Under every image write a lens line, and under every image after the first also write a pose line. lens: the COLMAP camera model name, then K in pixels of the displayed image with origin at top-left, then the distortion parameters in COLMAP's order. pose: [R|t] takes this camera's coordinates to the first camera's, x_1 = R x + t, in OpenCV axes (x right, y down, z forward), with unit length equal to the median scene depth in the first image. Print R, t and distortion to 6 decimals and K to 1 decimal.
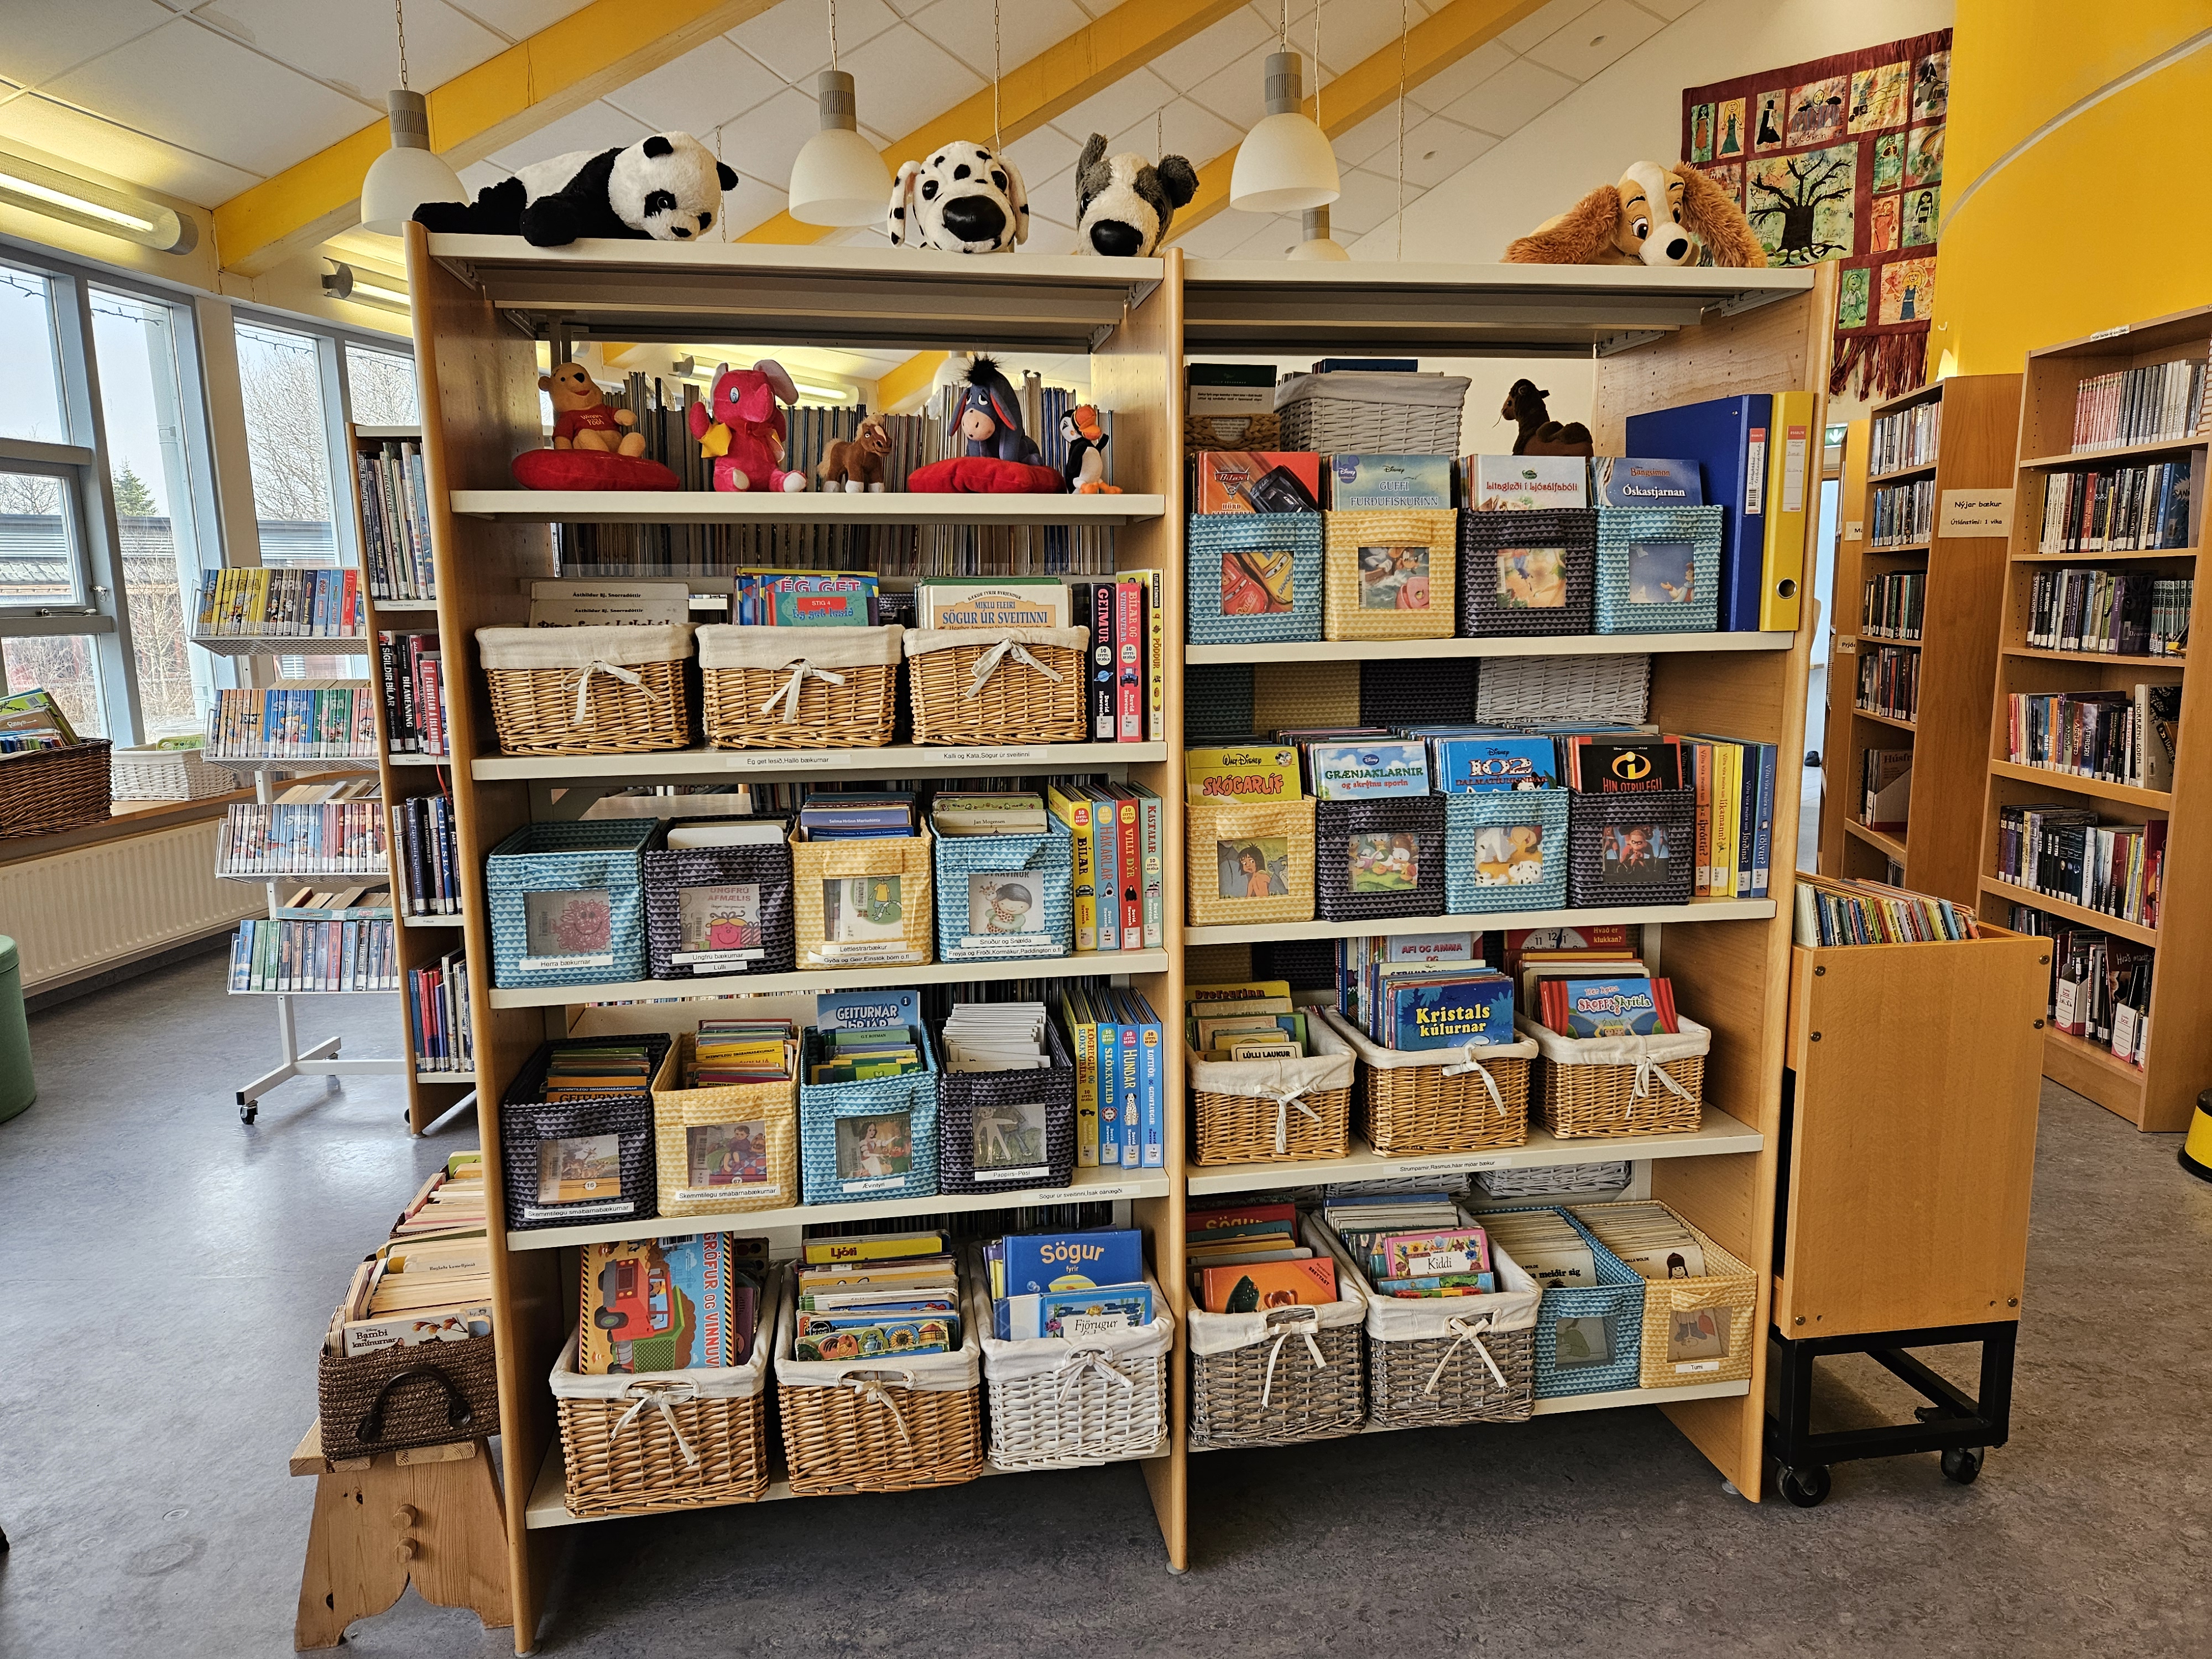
lens RADIAL K [[1443.2, 0, 1100.0], [0, 1443.2, 855.1], [0, 0, 1]] dist [0.077994, -0.072359]
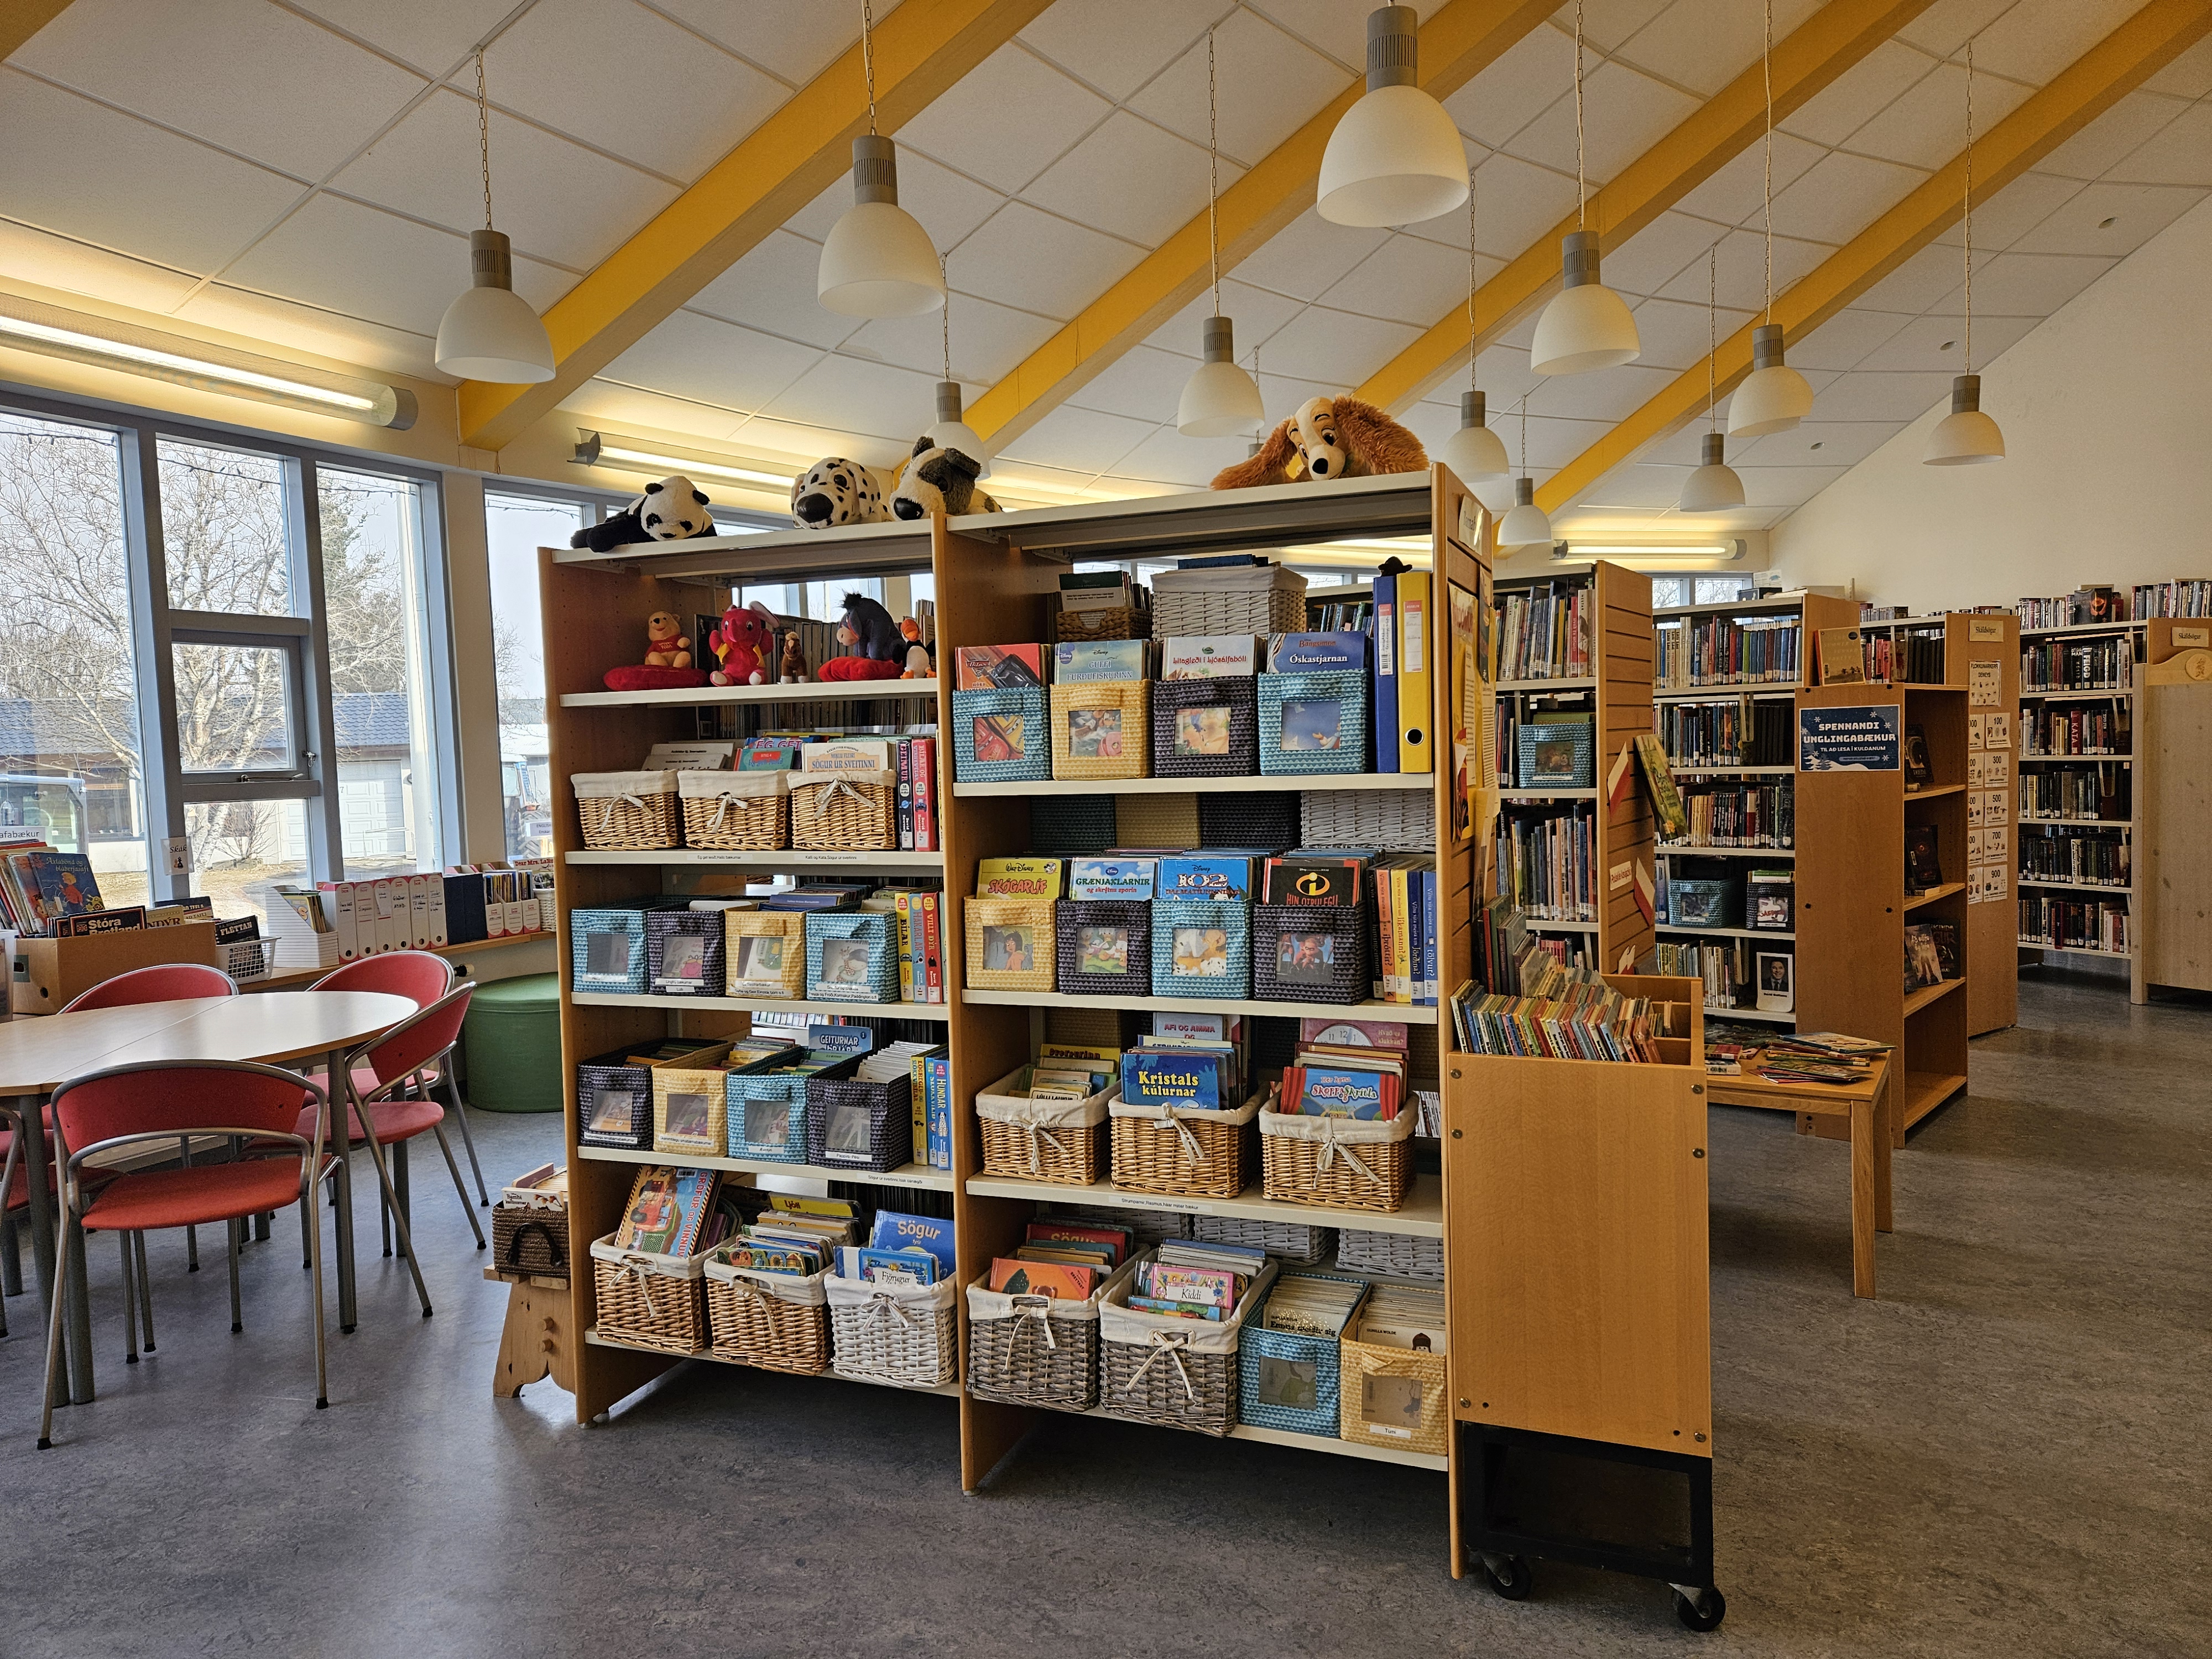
lens RADIAL K [[1443.2, 0, 1100.0], [0, 1443.2, 855.1], [0, 0, 1]] dist [0.077994, -0.072359]
pose [[0.858897, 0.026425, -0.511466, 0.856413], [-0.070565, 0.995249, -0.067077, 0.006760], [0.507264, 0.093704, 0.856681, -0.106887]]
